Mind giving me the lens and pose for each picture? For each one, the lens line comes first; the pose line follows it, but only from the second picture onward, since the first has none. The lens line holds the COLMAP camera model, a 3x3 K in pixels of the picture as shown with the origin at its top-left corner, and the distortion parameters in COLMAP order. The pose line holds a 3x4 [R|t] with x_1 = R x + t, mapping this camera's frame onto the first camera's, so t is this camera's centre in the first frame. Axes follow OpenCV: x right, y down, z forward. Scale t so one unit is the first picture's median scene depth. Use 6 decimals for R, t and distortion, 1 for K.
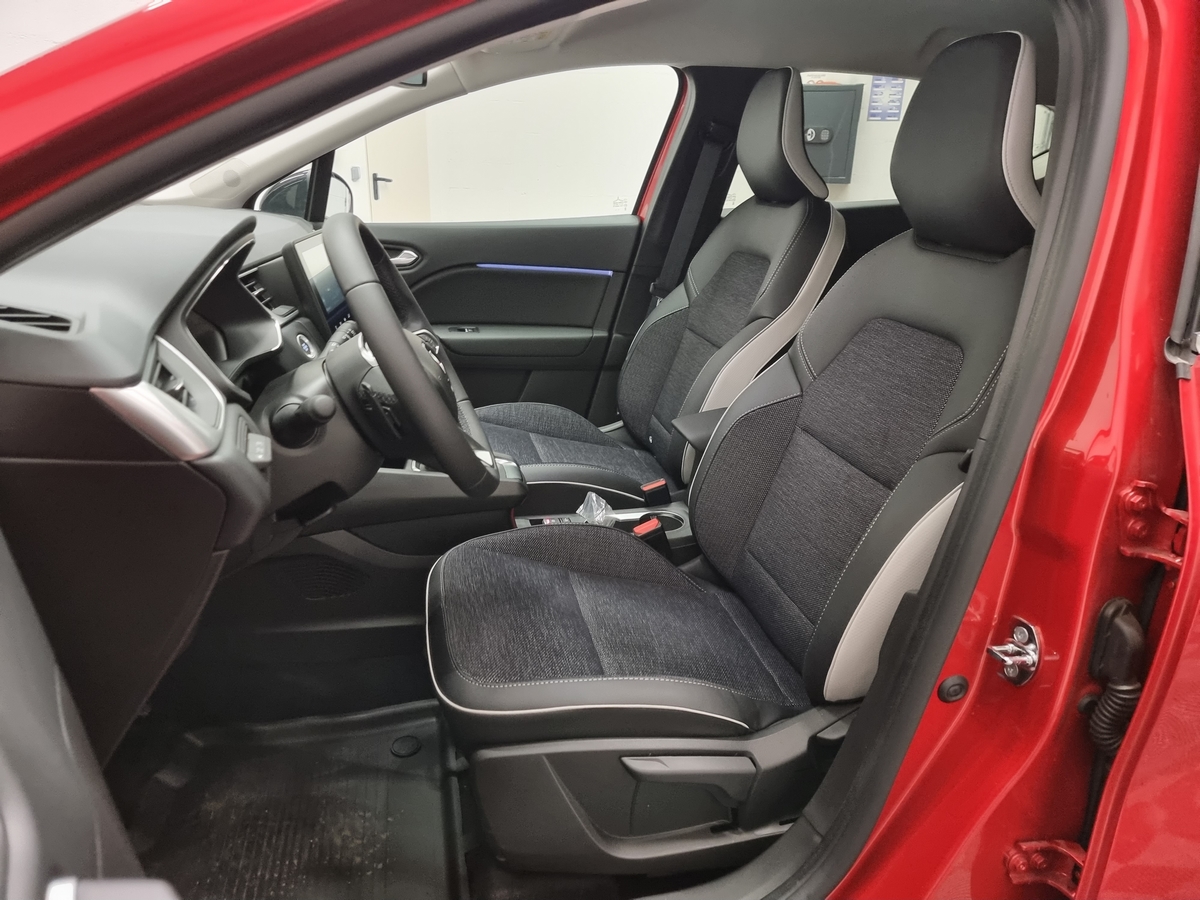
lens RADIAL K [[839.2, 0, 600.0], [0, 839.2, 450.0], [0, 0, 1]] dist [0.059119, -0.077359]
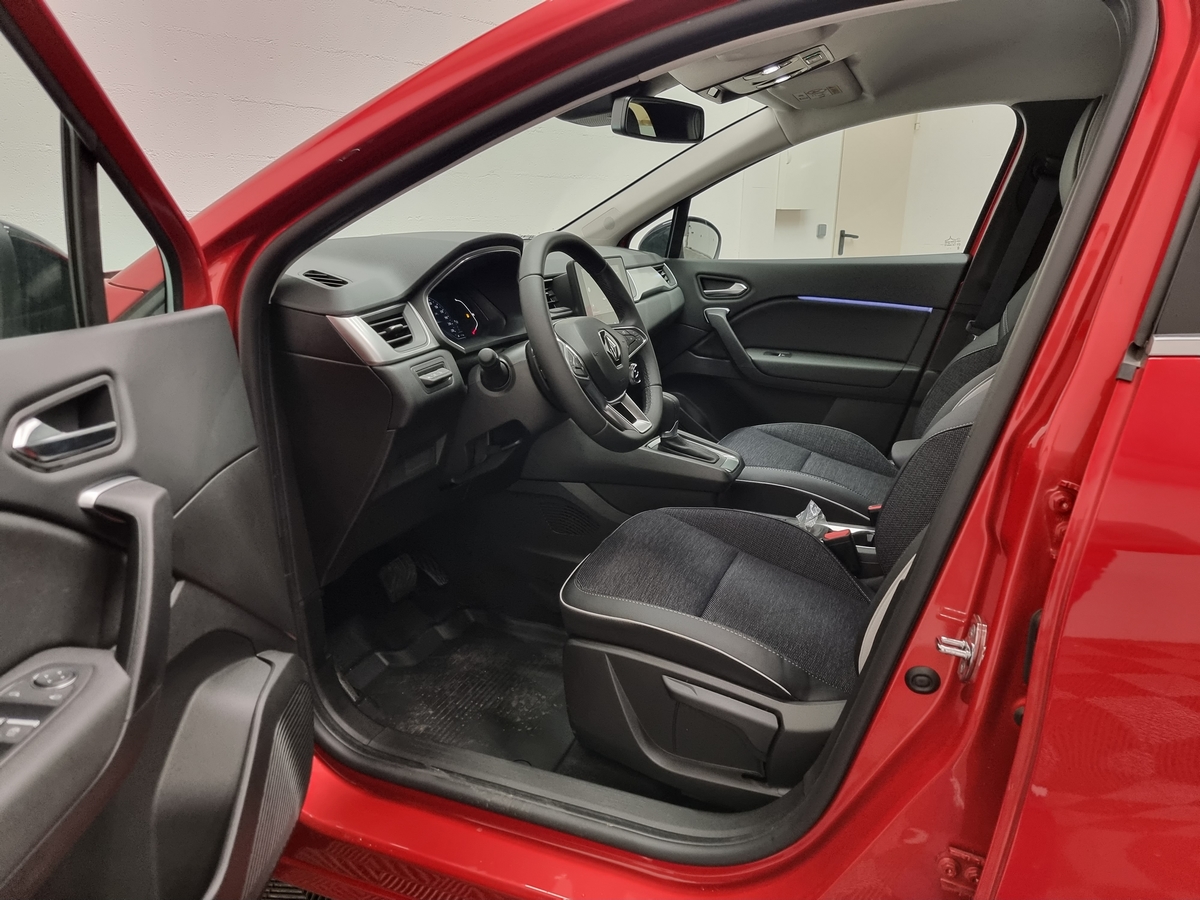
lens RADIAL K [[861.2, 0, 603.4], [0, 861.2, 451.0], [0, 0, 1]] dist [0.044558, -0.043262]
pose [[0.812924, 0.131496, -0.567331, 0.373262], [-0.175782, 0.984142, -0.023771, 0.058914], [0.555208, 0.119051, 0.823147, -0.055296]]
